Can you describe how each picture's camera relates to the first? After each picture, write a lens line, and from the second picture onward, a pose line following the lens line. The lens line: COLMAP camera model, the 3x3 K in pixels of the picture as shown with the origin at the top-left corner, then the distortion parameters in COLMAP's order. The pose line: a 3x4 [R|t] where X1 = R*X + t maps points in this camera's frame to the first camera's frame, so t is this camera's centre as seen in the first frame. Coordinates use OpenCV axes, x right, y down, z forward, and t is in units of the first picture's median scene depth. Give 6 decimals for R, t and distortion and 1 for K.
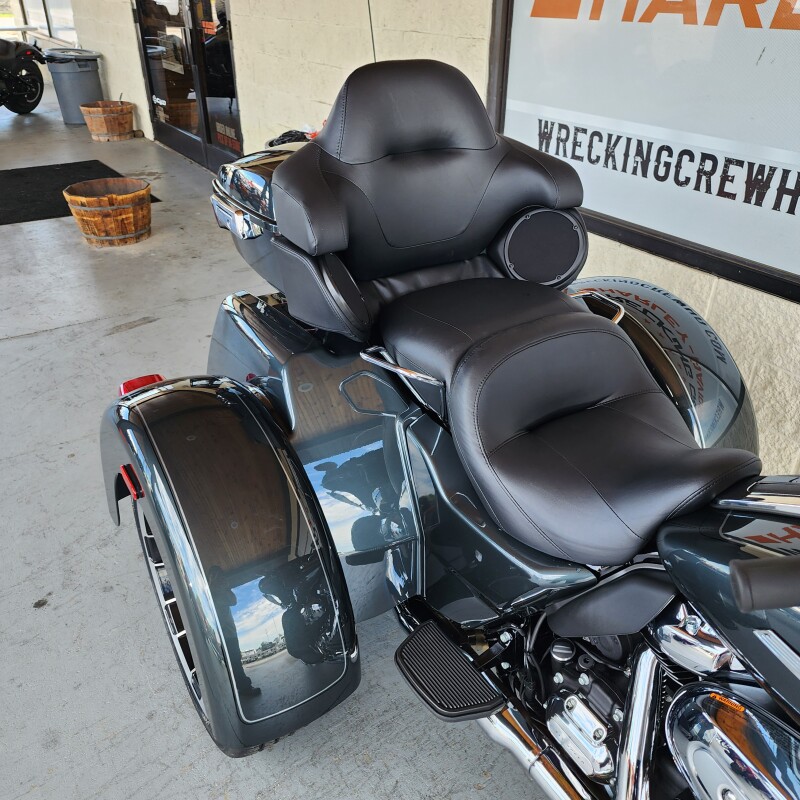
lens RADIAL K [[730.2, 0, 400.0], [0, 730.2, 400.0], [0, 0, 1]] dist [0.040702, -0.017089]
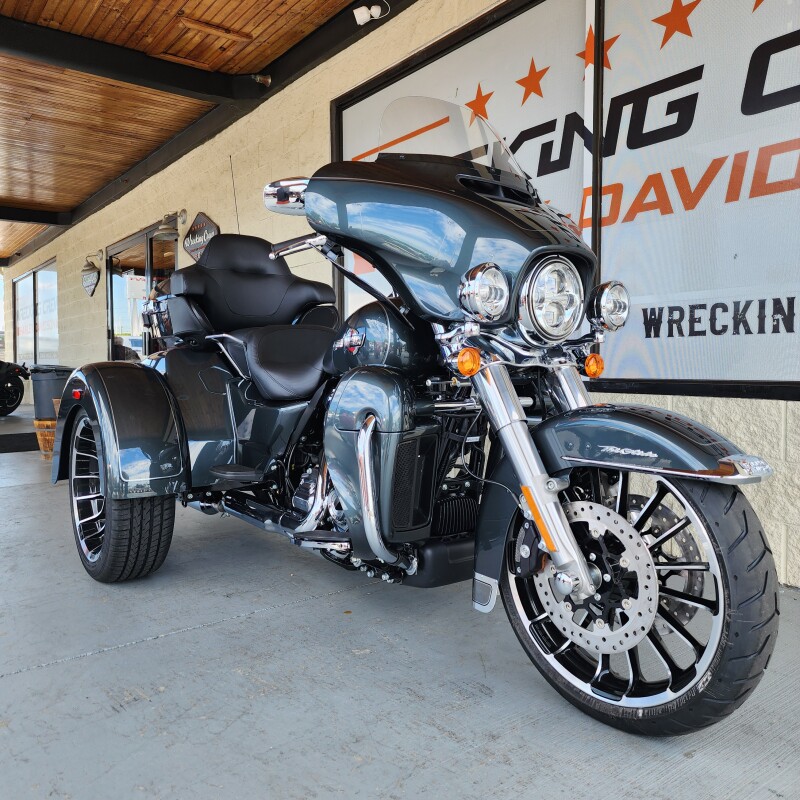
lens RADIAL K [[720.9, 0, 392.8], [0, 720.9, 388.3], [0, 0, 1]] dist [0.037509, -0.014315]
pose [[0.997590, -0.011510, 0.068419, 0.172539], [0.041986, 0.885228, -0.463259, 0.535133], [-0.055234, 0.465015, 0.883578, -0.380875]]
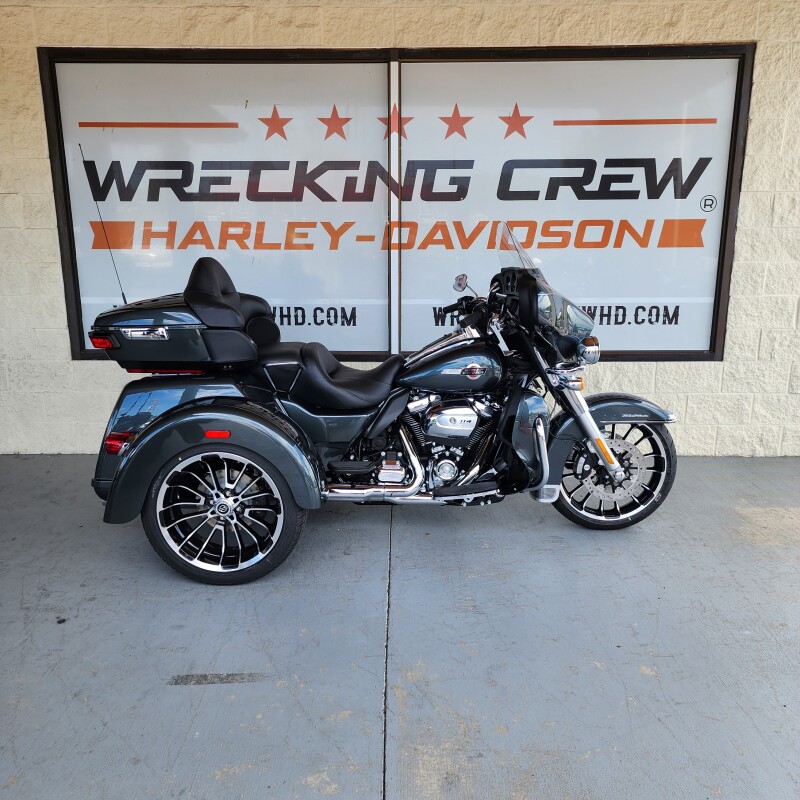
lens RADIAL K [[699.4, 0, 401.2], [0, 699.4, 409.5], [0, 0, 1]] dist [0.089292, -0.010527]
pose [[0.541043, -0.196665, 0.817677, -0.914069], [0.419064, 0.906013, -0.059376, 0.208536], [-0.729149, 0.374784, 0.572607, -0.304173]]
